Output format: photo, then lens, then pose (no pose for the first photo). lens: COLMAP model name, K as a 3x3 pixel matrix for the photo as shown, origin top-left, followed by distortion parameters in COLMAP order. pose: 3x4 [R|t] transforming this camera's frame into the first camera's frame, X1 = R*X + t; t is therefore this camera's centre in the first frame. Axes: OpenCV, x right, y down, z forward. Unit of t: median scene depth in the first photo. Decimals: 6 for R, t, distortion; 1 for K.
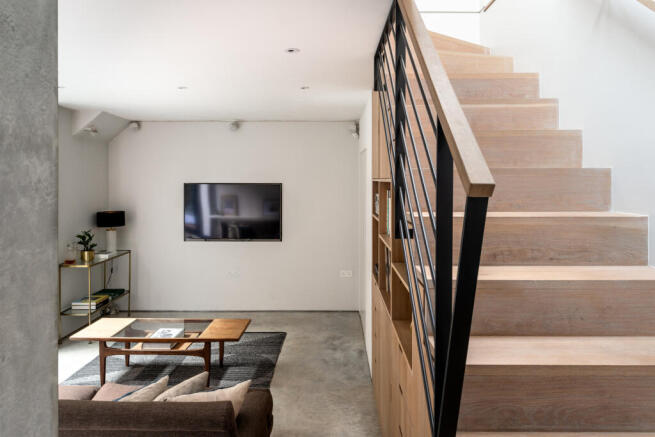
lens RADIAL K [[454.1, 0, 327.4], [0, 454.1, 193.2], [0, 0, 1]] dist [0.001996, 0.000382]
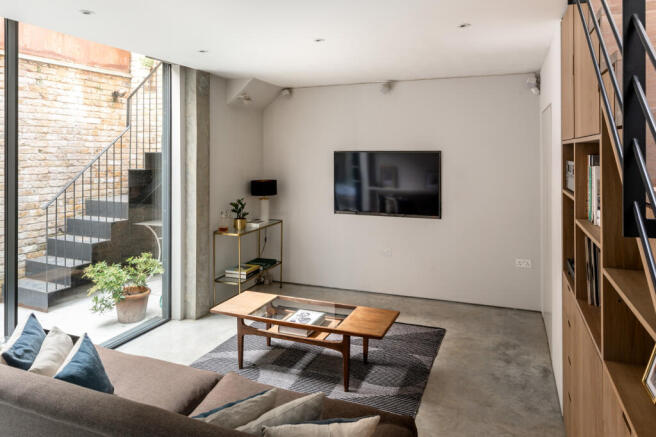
lens RADIAL K [[447.1, 0, 327.0], [0, 447.1, 152.9], [0, 0, 1]] dist [-0.000098, -0.000921]
pose [[0.931577, -0.003473, -0.363526, 0.006494], [-0.007123, 0.999588, -0.027803, 0.008141], [0.363473, 0.028490, 0.931169, 0.160189]]
